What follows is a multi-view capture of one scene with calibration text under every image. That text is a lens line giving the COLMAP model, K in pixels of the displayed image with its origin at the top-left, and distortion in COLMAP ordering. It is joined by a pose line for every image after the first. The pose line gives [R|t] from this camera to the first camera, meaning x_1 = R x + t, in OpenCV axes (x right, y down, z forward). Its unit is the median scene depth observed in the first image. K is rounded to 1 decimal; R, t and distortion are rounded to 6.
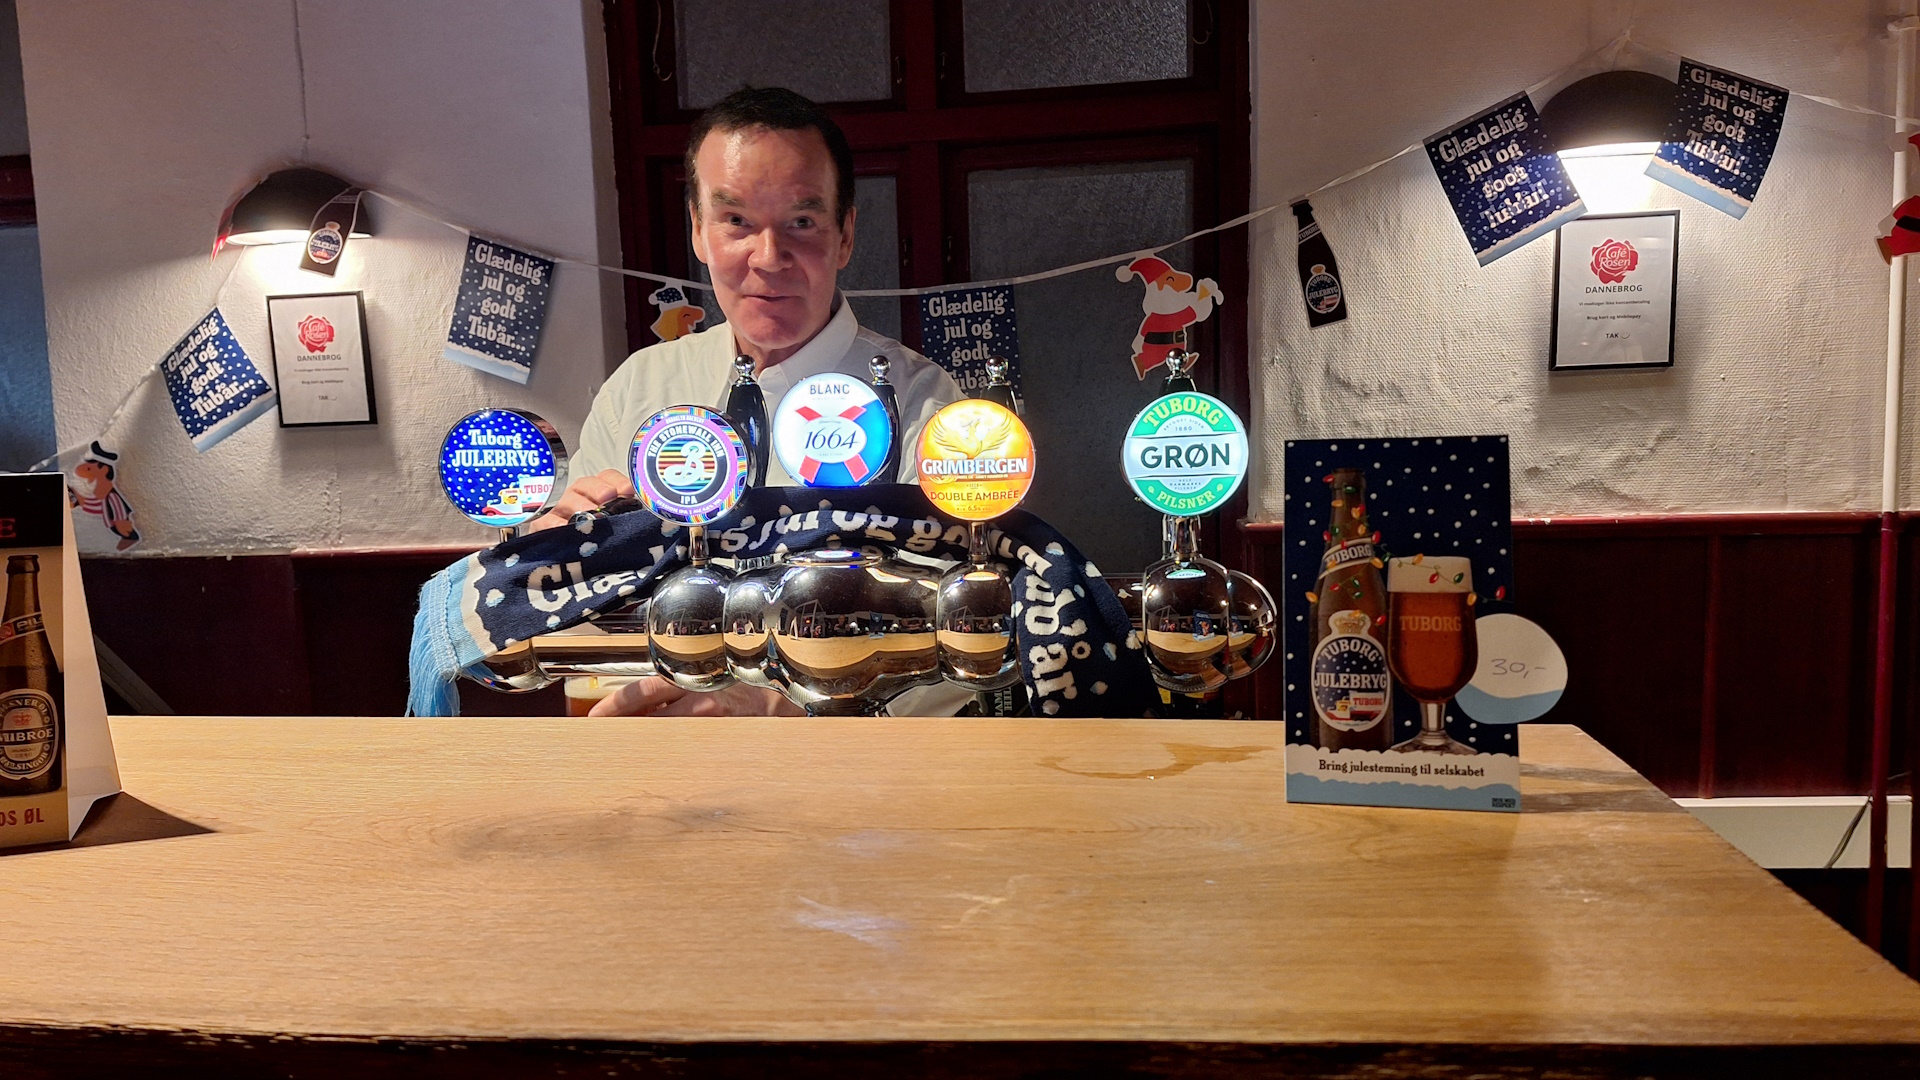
lens RADIAL K [[1335.7, 0, 956.9], [0, 1335.7, 546.8], [0, 0, 1]] dist [0.064442, -0.038498]
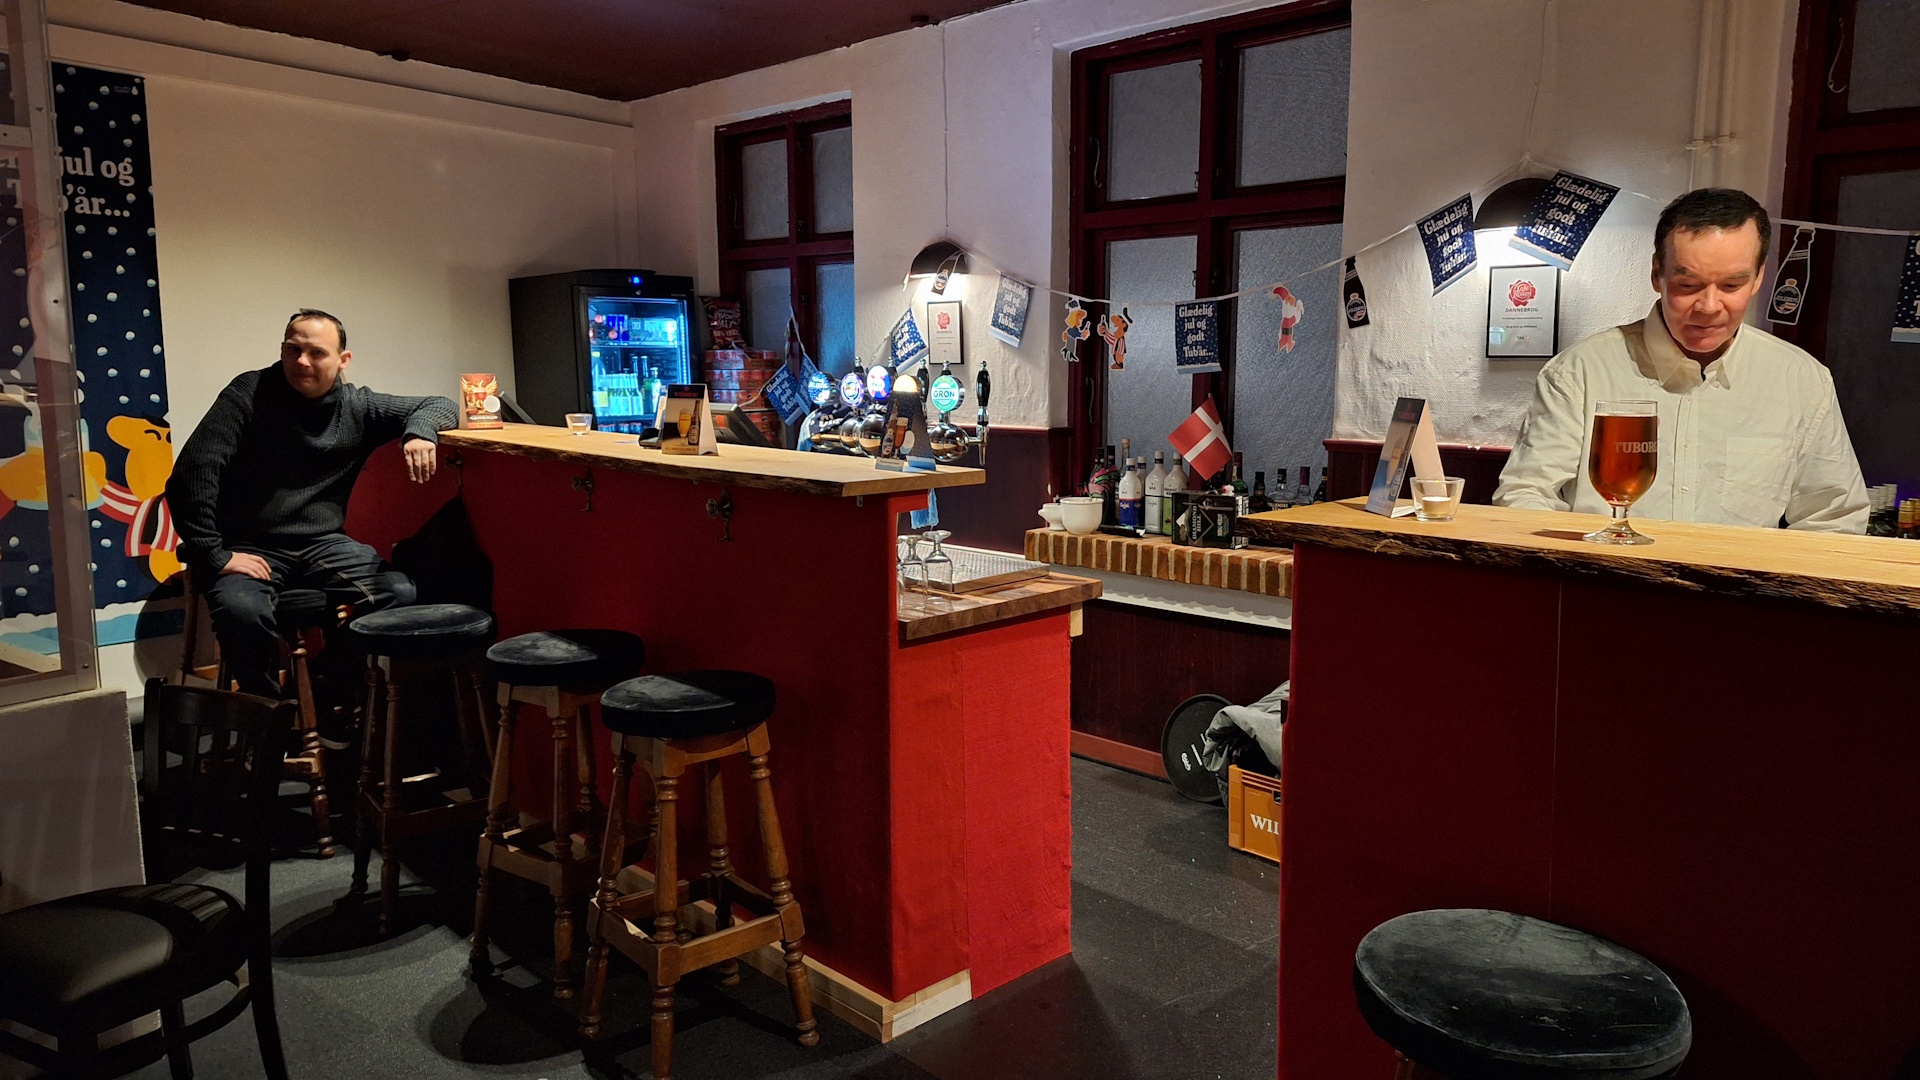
lens RADIAL K [[1335.7, 0, 961.5], [0, 1335.7, 537.5], [0, 0, 1]] dist [0.064442, -0.038498]
pose [[0.784119, 0.114384, -0.609978, 0.976823], [-0.082359, 0.993354, 0.080405, 0.009607], [0.615121, -0.012809, 0.788328, -0.716040]]
